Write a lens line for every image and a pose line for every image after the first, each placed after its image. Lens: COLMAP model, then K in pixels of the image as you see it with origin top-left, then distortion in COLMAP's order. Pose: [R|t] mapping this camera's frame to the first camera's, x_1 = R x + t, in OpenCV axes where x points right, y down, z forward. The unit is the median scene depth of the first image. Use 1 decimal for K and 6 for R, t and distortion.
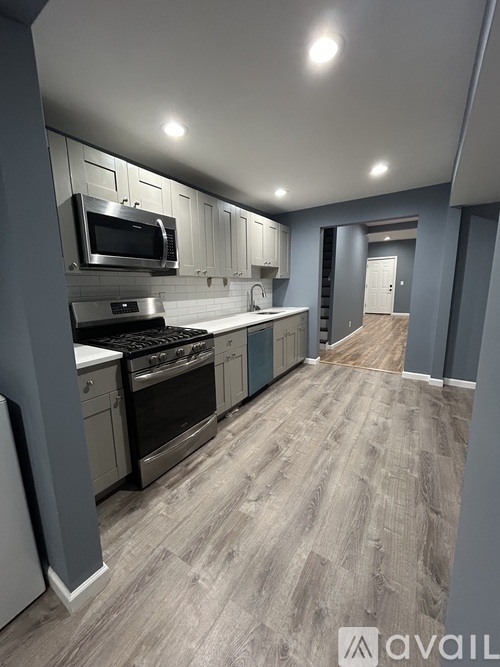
lens RADIAL K [[269.7, 0, 248.9], [0, 269.7, 331.5], [0, 0, 1]] dist [-0.000790, 0.001129]
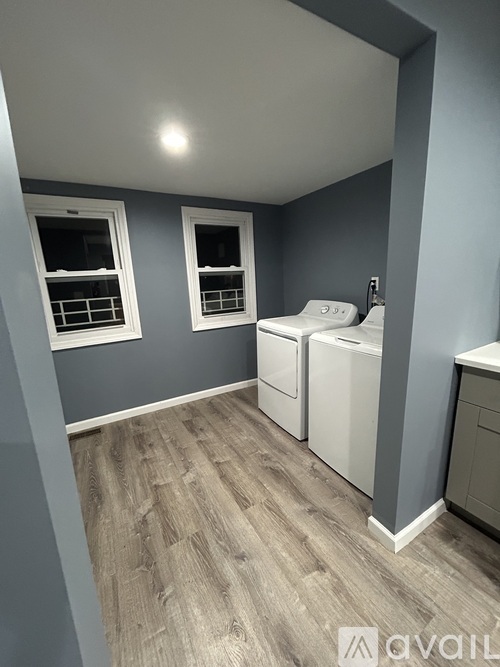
lens RADIAL K [[269.7, 0, 248.7], [0, 269.7, 334.3], [0, 0, 1]] dist [-0.000790, 0.001129]
pose [[-0.456161, 0.222967, -0.861512, 0.811732], [-0.109964, 0.946560, 0.303203, -0.270882], [0.883077, 0.233044, -0.407265, 1.246748]]
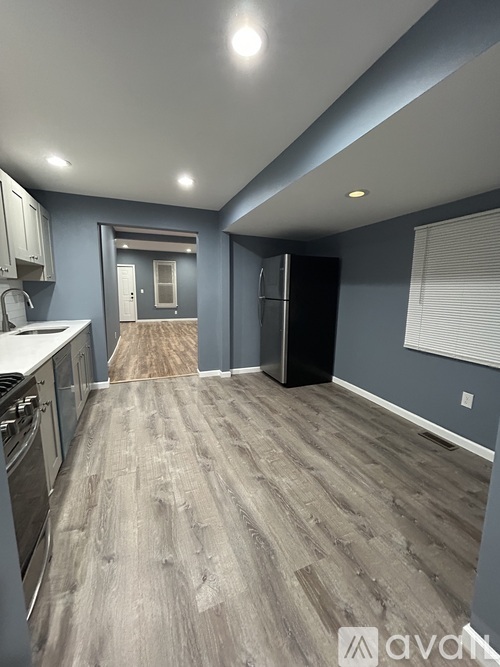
lens RADIAL K [[269.7, 0, 250.9], [0, 269.7, 332.0], [0, 0, 1]] dist [-0.000790, 0.001129]
pose [[0.560489, -0.099740, 0.822134, -0.230698], [0.119678, 0.992056, 0.038764, -0.035923], [-0.819469, 0.076665, 0.567973, 0.214891]]
